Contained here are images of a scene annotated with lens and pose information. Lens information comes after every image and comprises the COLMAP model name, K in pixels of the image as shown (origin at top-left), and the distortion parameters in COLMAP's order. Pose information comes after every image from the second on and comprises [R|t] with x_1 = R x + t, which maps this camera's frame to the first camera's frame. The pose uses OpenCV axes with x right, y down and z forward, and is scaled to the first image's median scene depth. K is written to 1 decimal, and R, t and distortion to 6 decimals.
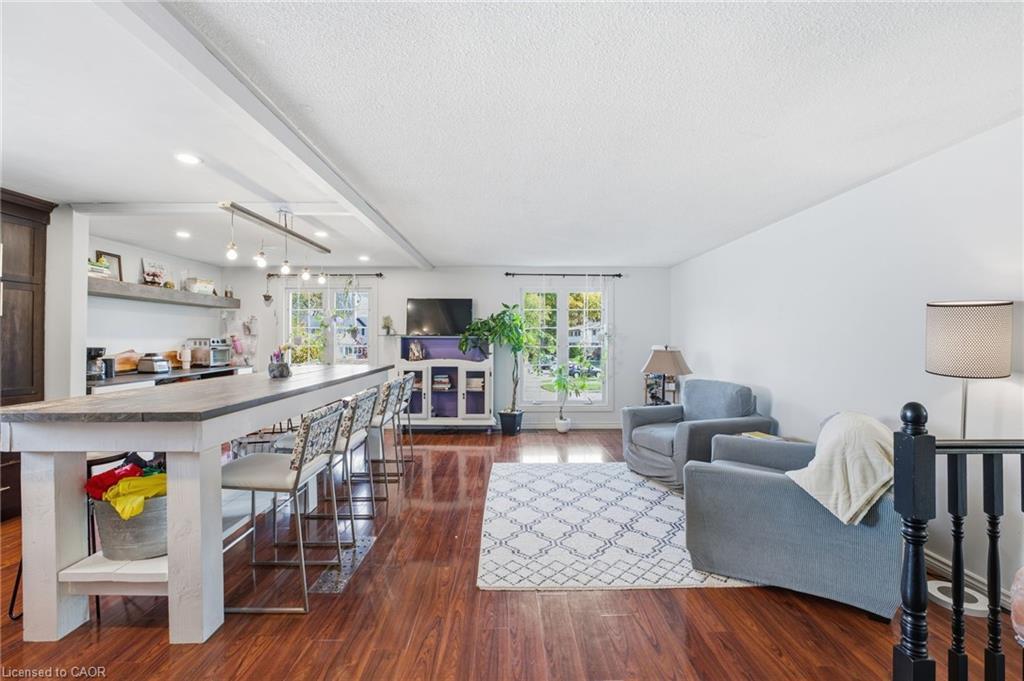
lens RADIAL K [[417.9, 0, 509.5], [0, 417.9, 340.7], [0, 0, 1]] dist [-0.018052, 0.000016]
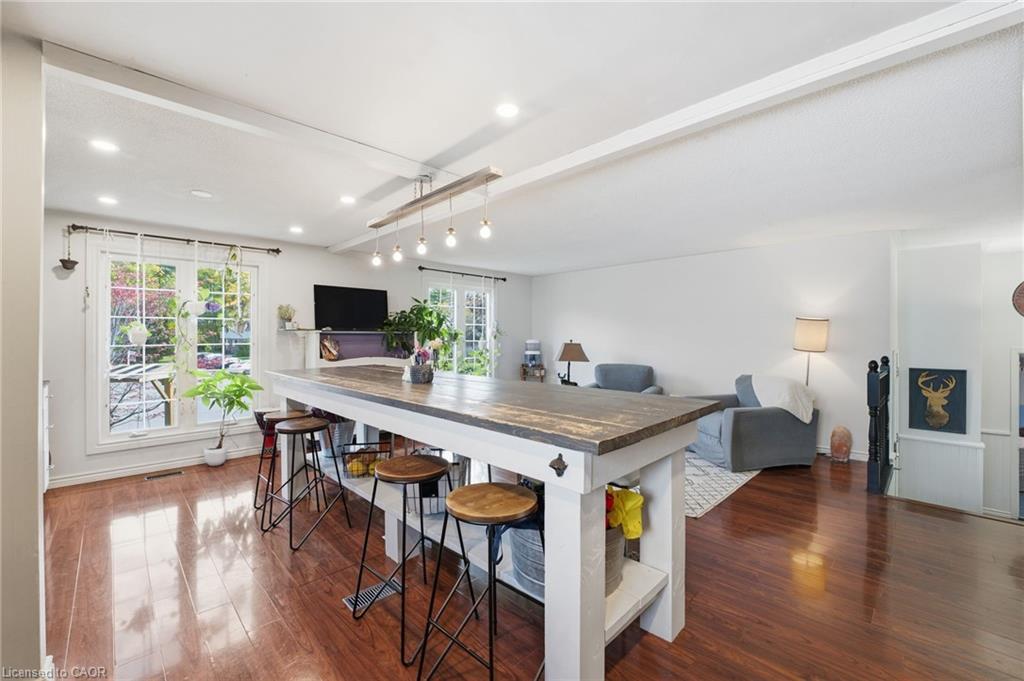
lens RADIAL K [[417.9, 0, 505.4], [0, 417.9, 336.2], [0, 0, 1]] dist [-0.018052, 0.000016]
pose [[0.734931, -0.001493, 0.678140, -0.530562], [0.005098, 0.999981, -0.003323, 0.003867], [-0.678123, 0.005900, 0.734925, 0.157597]]
